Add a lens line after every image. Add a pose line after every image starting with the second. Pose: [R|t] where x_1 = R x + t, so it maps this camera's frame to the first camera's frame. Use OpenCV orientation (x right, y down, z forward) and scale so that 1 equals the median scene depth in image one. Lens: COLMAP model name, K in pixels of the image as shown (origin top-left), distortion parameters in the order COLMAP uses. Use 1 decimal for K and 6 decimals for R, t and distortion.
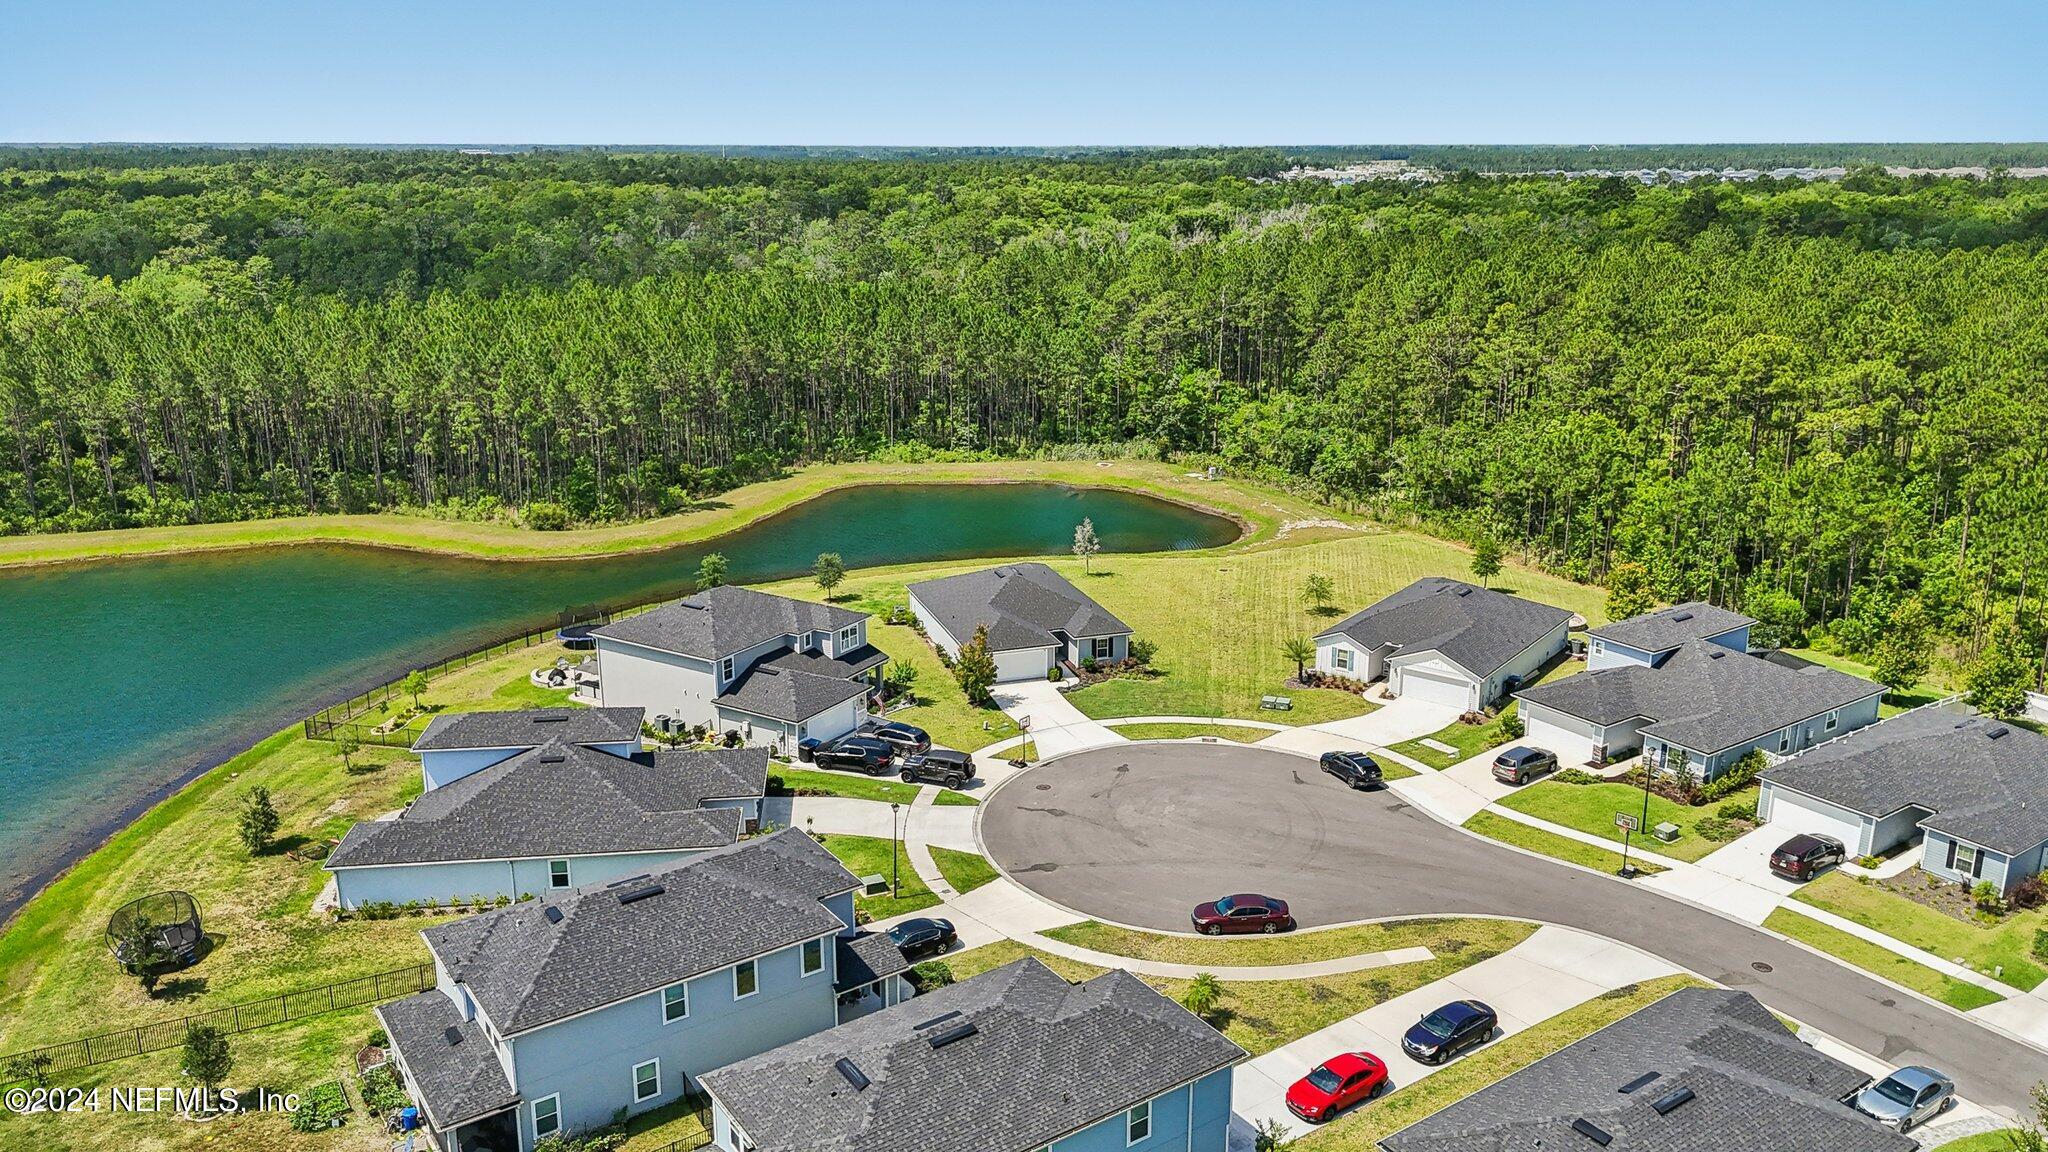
lens RADIAL K [[1552.8, 0, 1029.9], [0, 1552.8, 578.6], [0, 0, 1]] dist [0.054976, -0.069442]
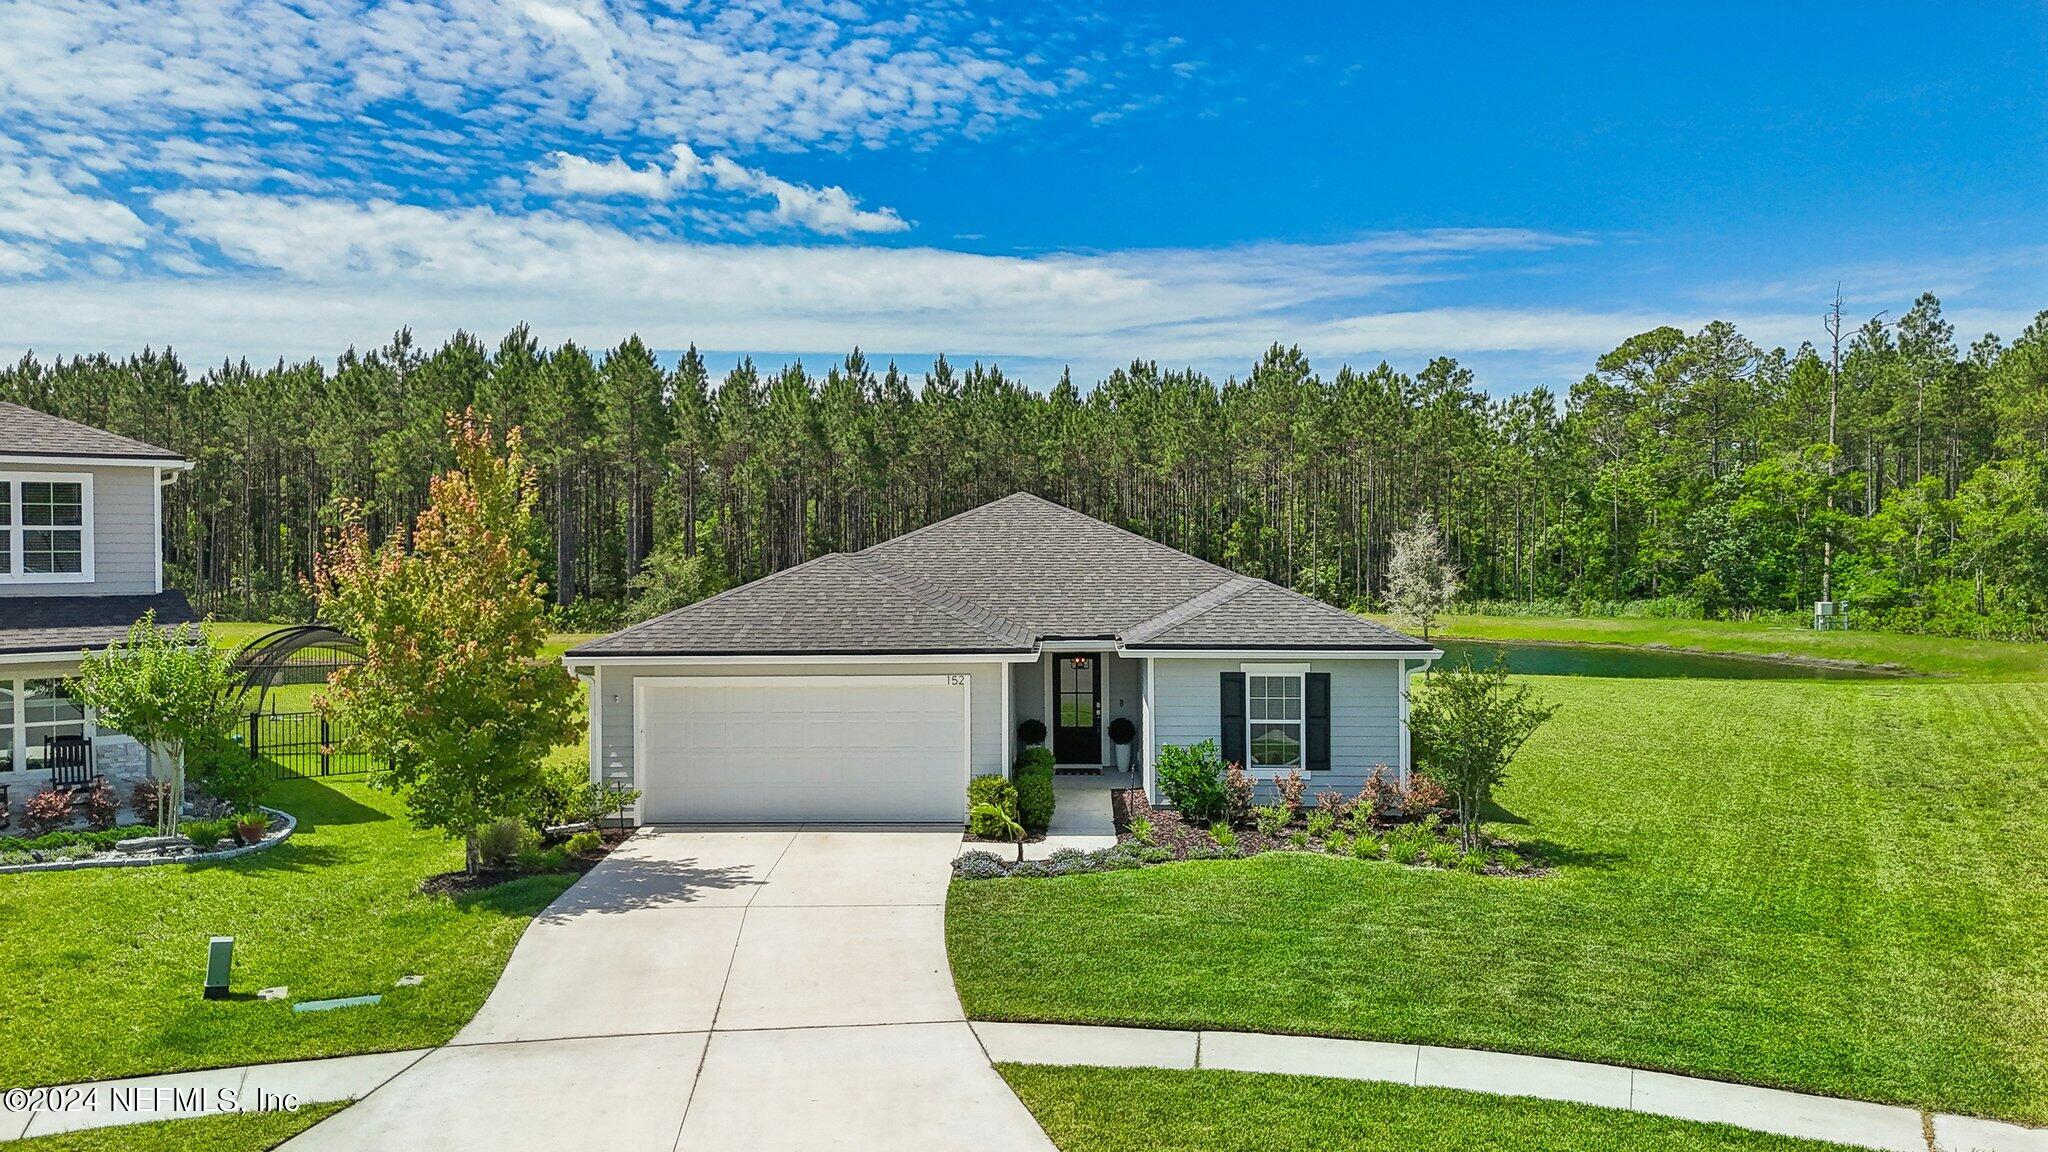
lens RADIAL K [[1552.8, 0, 1015.4], [0, 1552.8, 597.5], [0, 0, 1]] dist [0.054976, -0.069442]
pose [[0.938204, 0.007517, -0.346001, 0.071154], [-0.089235, 0.971214, -0.220864, 0.064386], [0.334381, 0.238091, 0.911867, 0.657593]]
